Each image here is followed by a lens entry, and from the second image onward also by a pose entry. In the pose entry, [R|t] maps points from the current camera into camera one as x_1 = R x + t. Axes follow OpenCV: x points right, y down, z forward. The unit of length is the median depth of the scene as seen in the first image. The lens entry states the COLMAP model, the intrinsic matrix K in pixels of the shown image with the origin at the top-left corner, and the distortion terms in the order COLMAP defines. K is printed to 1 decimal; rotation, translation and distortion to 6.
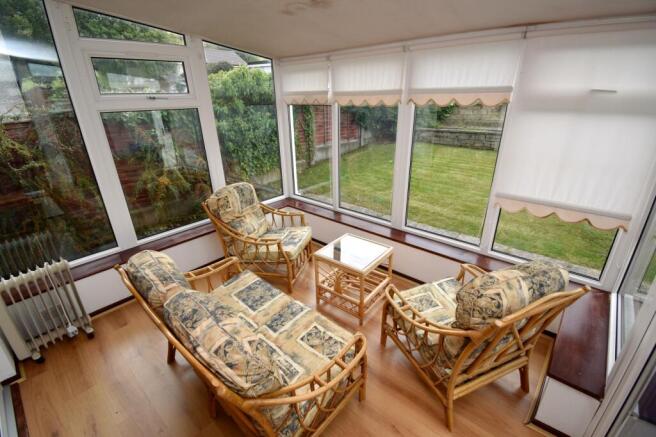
lens RADIAL K [[298.2, 0, 330.0], [0, 298.2, 217.6], [0, 0, 1]] dist [-0.000547, -0.016942]
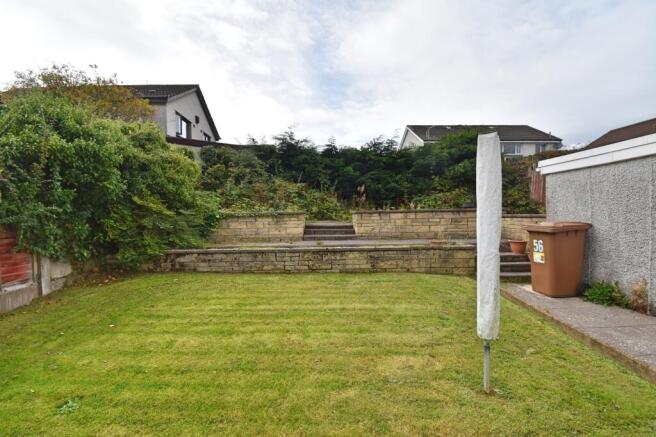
lens RADIAL K [[298.2, 0, 330.0], [0, 298.2, 217.6], [0, 0, 1]] dist [-0.000547, -0.016942]
pose [[0.726449, 0.007938, 0.687175, 0.117913], [0.254527, 0.925714, -0.279767, -0.114570], [-0.638348, 0.378141, 0.670463, 0.376846]]
